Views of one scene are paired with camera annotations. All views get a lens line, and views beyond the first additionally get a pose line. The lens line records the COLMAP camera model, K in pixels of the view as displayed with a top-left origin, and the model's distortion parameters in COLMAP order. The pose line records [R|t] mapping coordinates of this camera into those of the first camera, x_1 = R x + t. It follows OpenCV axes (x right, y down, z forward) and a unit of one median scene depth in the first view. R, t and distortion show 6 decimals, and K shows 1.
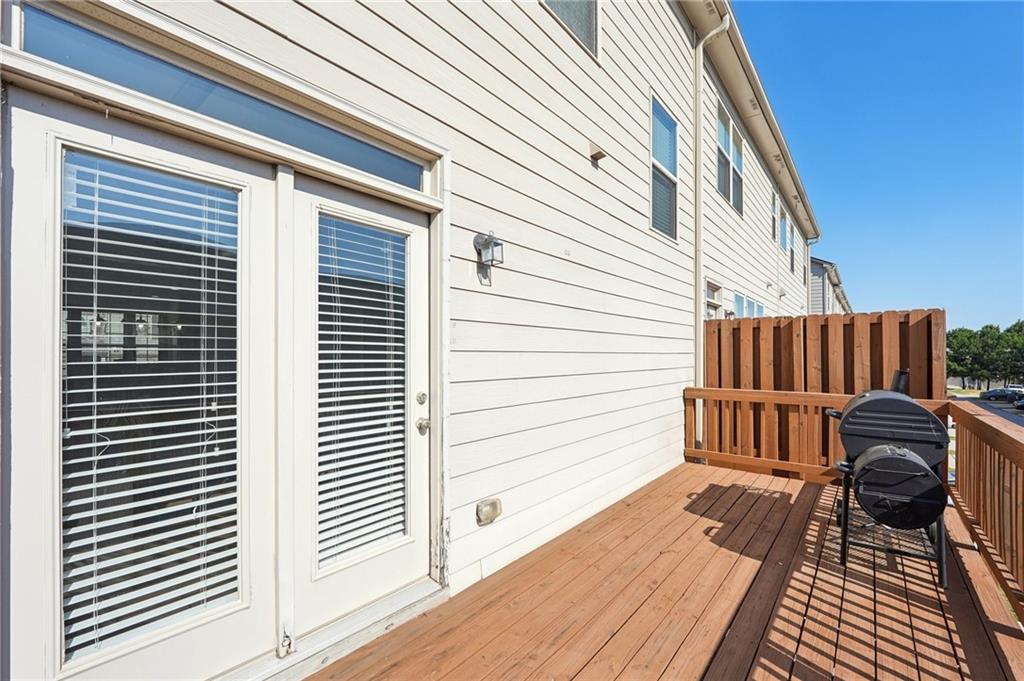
lens RADIAL K [[417.2, 0, 512.6], [0, 417.2, 345.4], [0, 0, 1]] dist [-0.002619, -0.000077]
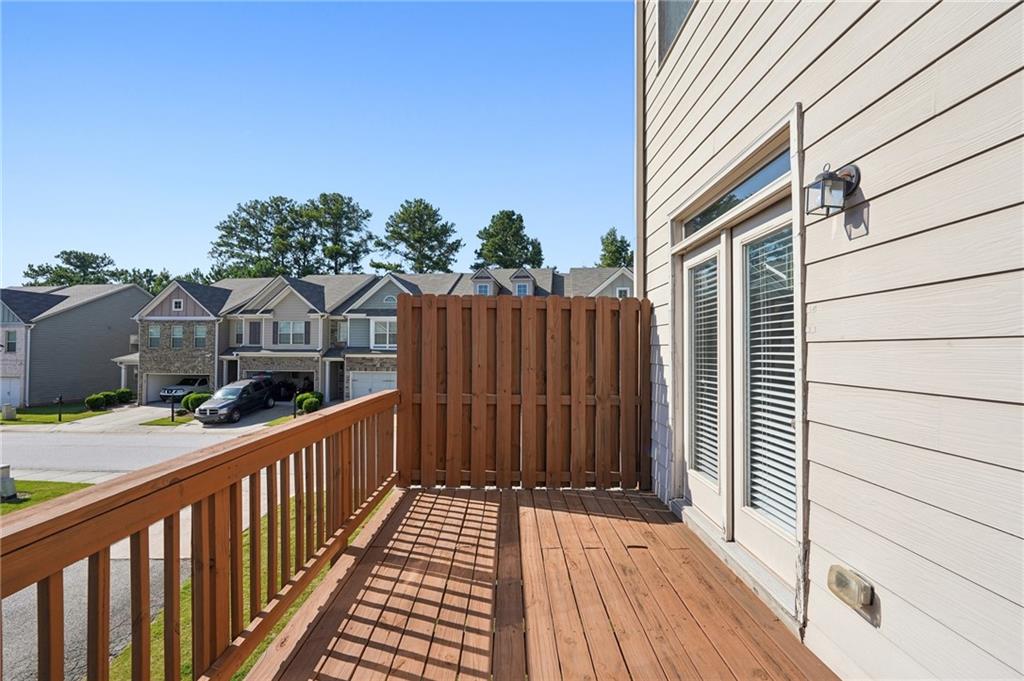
lens RADIAL K [[417.2, 0, 512.6], [0, 417.2, 345.4], [0, 0, 1]] dist [-0.002619, -0.000077]
pose [[-0.750936, -0.005655, -0.660351, 0.969472], [0.005937, 0.999865, -0.015313, 0.044549], [0.660349, -0.015419, -0.750801, 1.390660]]
